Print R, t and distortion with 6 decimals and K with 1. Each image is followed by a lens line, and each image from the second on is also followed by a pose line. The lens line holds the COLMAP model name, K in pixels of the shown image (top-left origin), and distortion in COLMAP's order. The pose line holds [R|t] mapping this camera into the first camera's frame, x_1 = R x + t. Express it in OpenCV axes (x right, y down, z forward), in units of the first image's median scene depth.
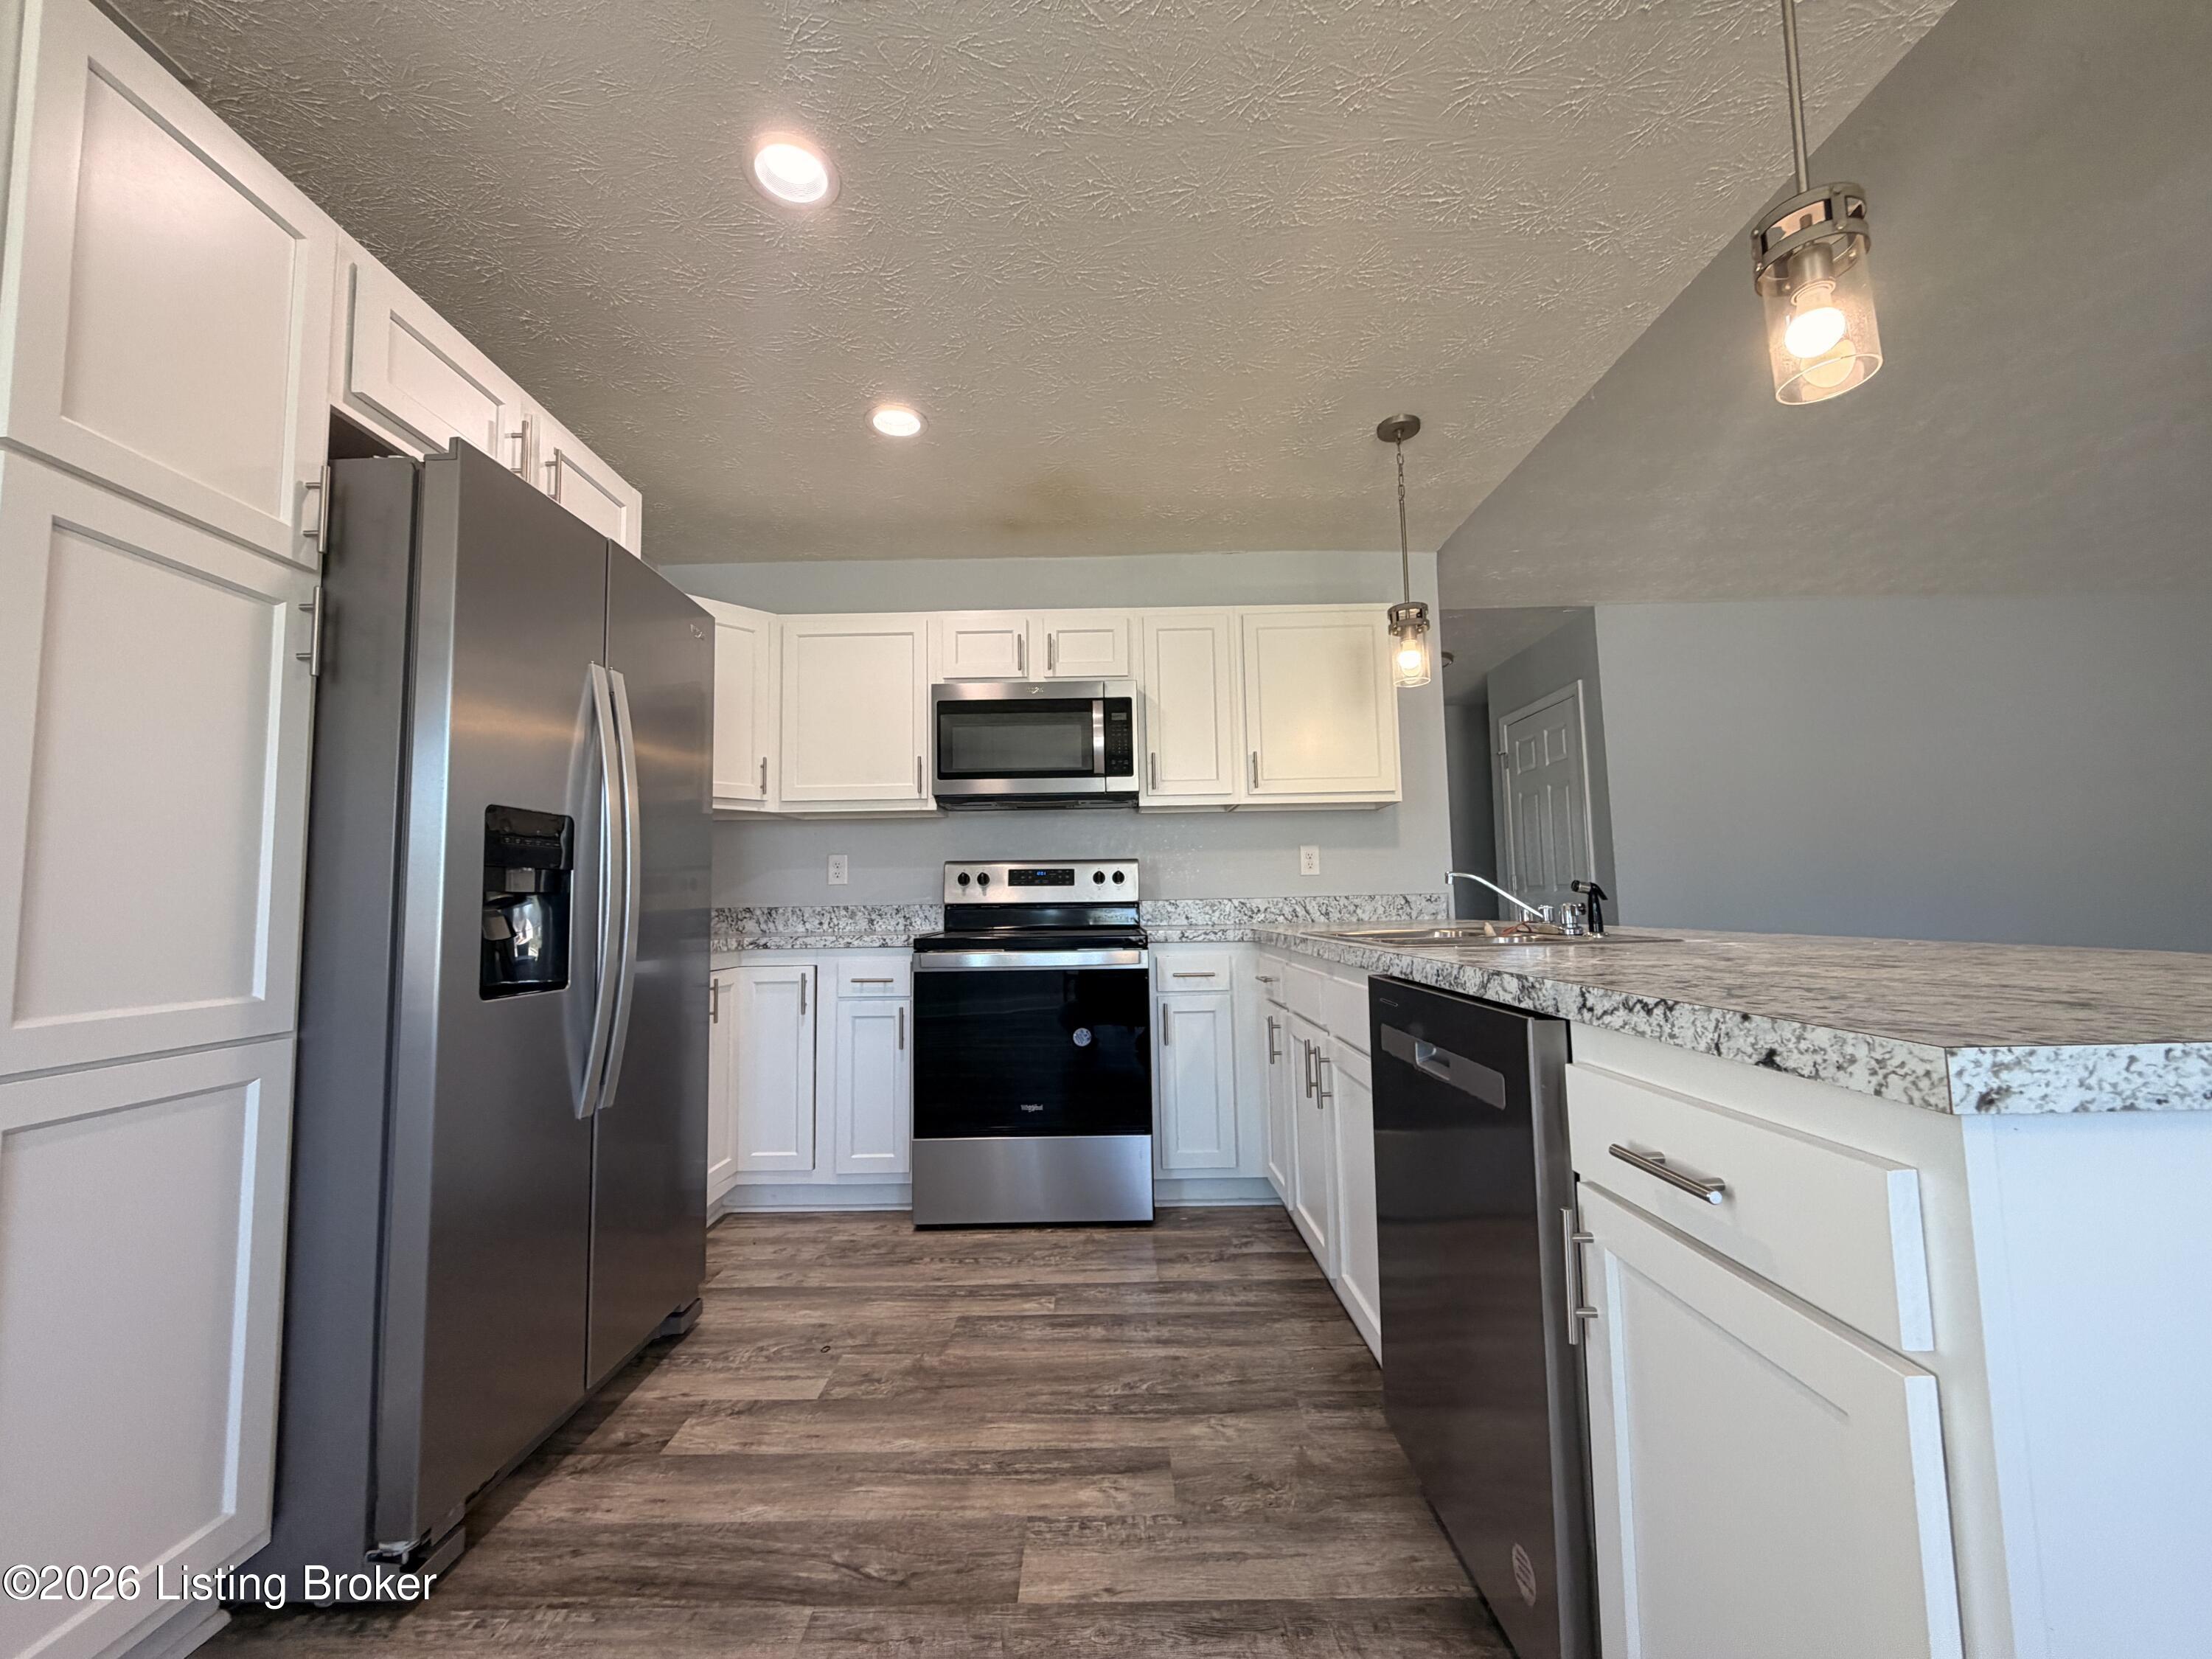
lens RADIAL K [[884.0, 0, 1099.4], [0, 884.0, 838.4], [0, 0, 1]] dist [0.000556, 0.000315]
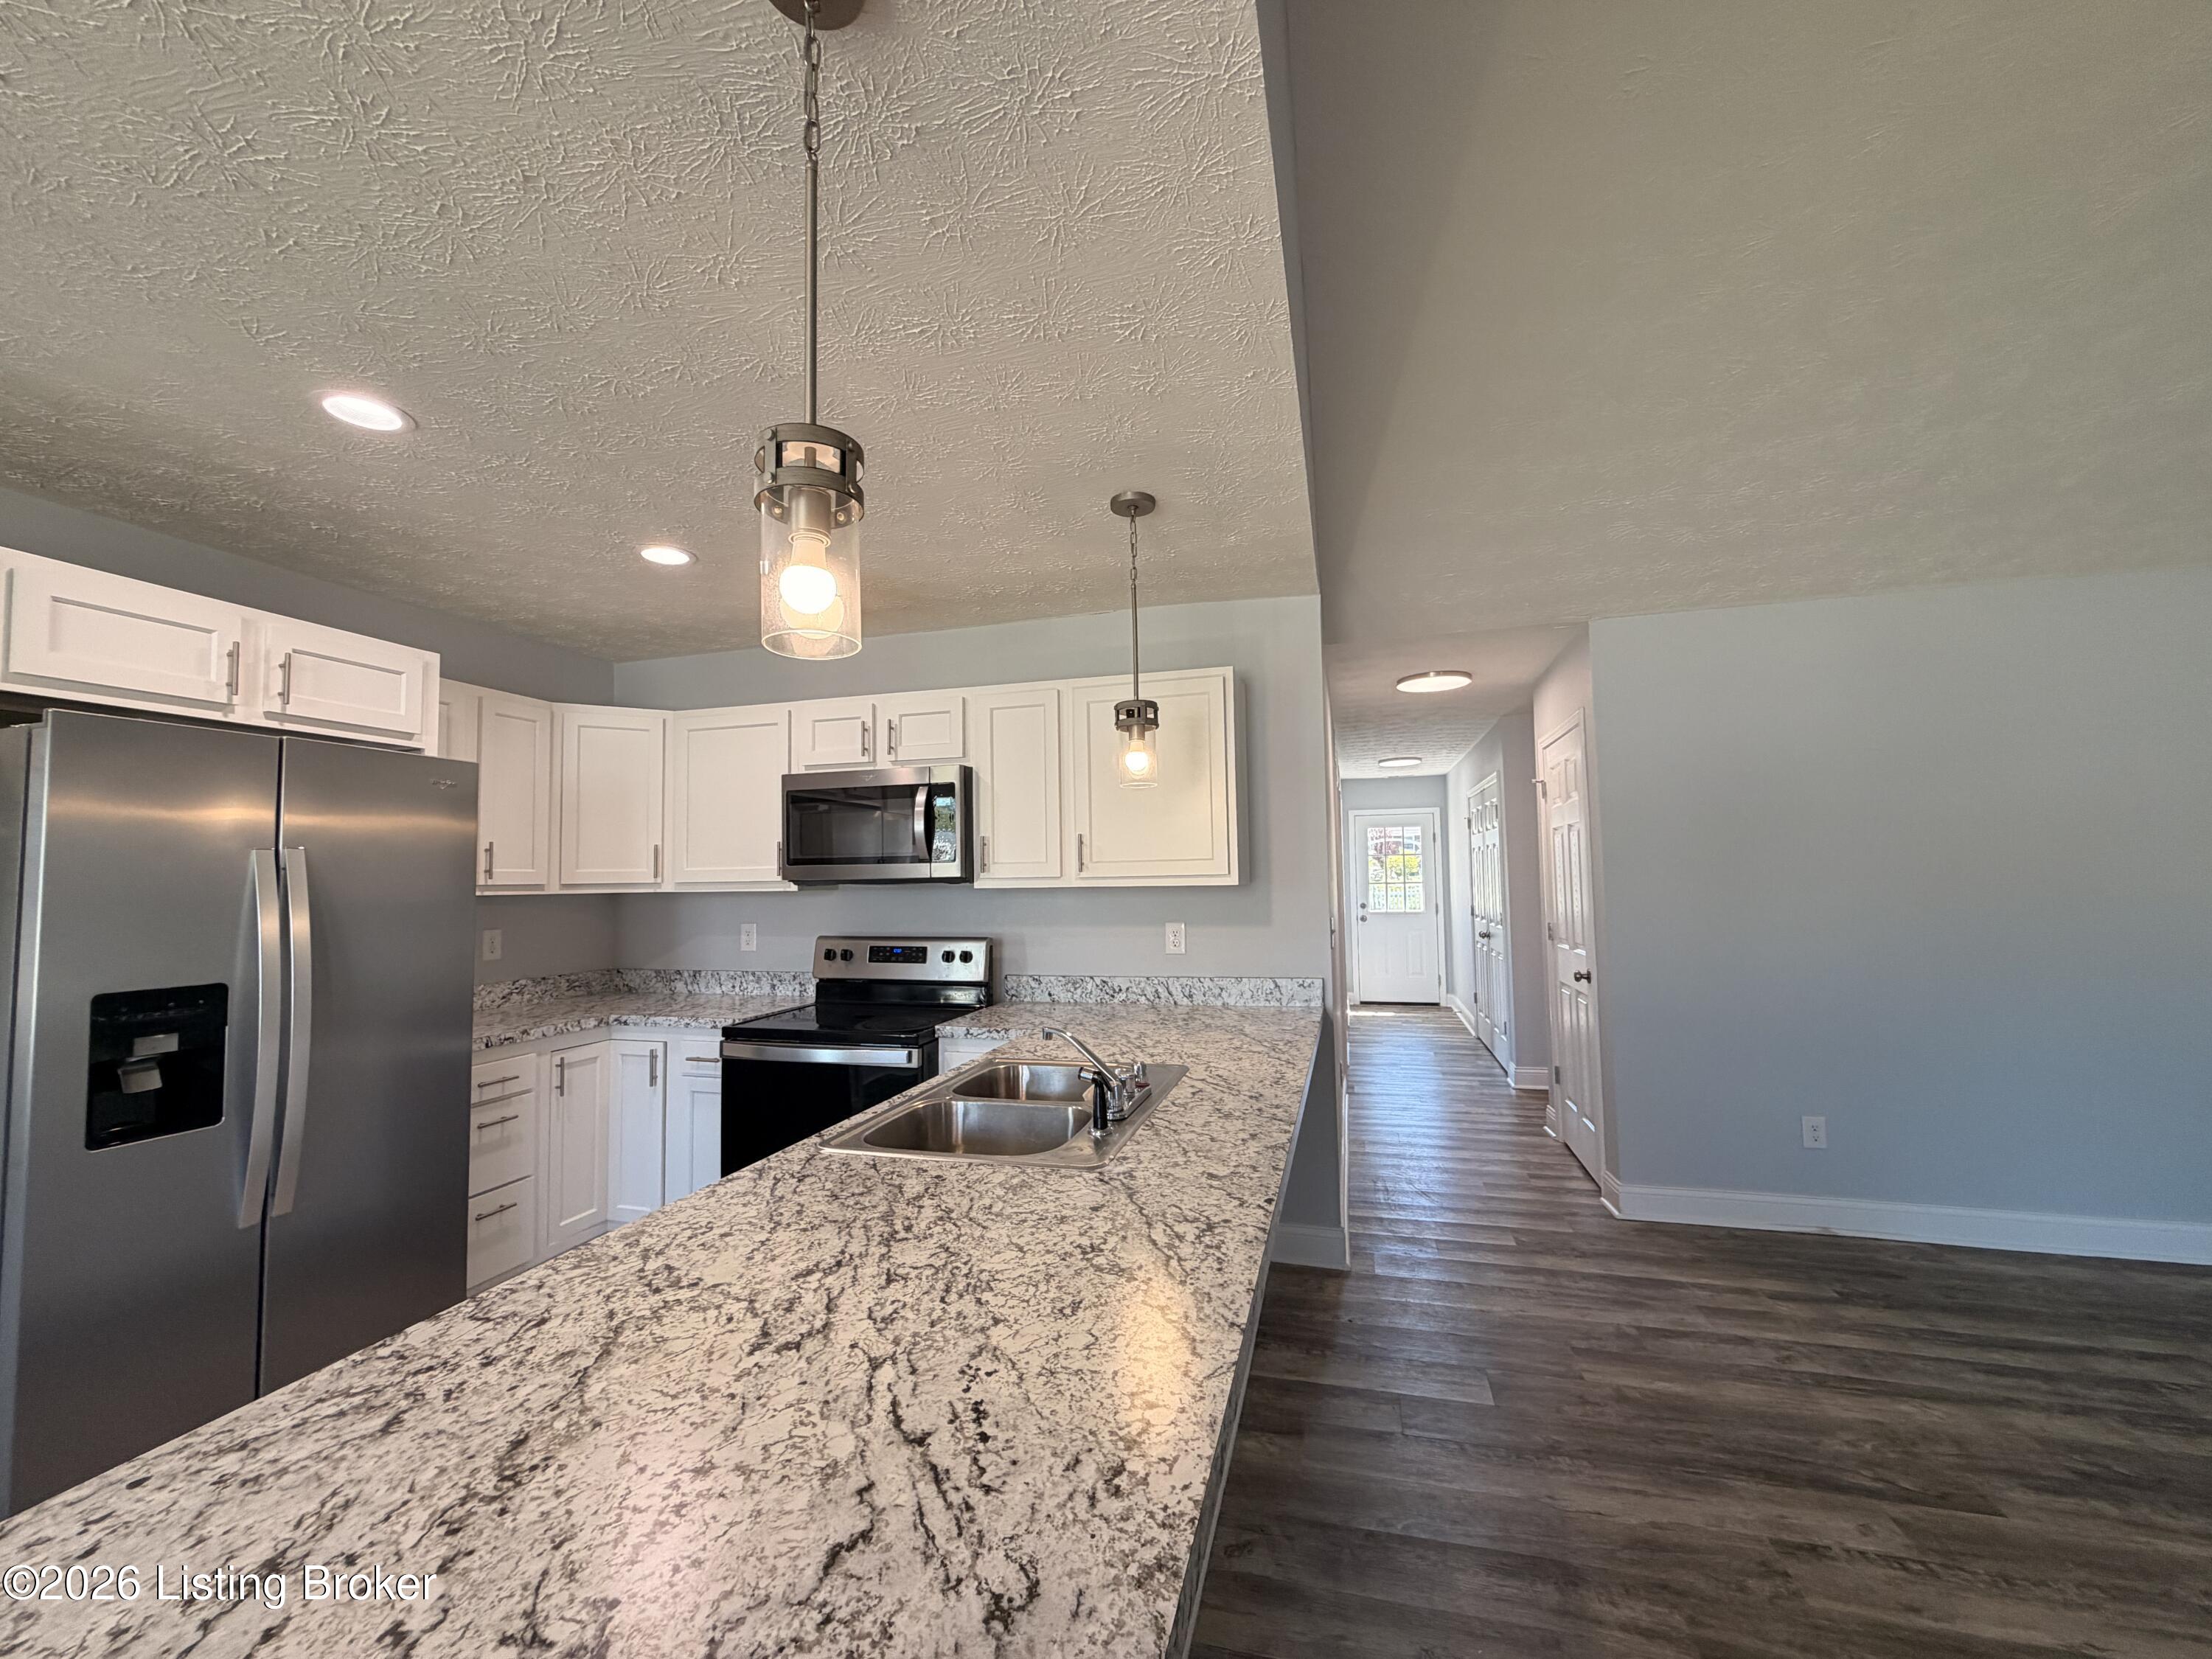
lens RADIAL K [[884.0, 0, 1102.4], [0, 884.0, 833.4], [0, 0, 1]] dist [0.000556, 0.000315]
pose [[0.962215, -0.010963, -0.272069, 0.519353], [0.018060, 0.999558, 0.023594, -0.135916], [0.271690, -0.027617, 0.961989, 0.093538]]
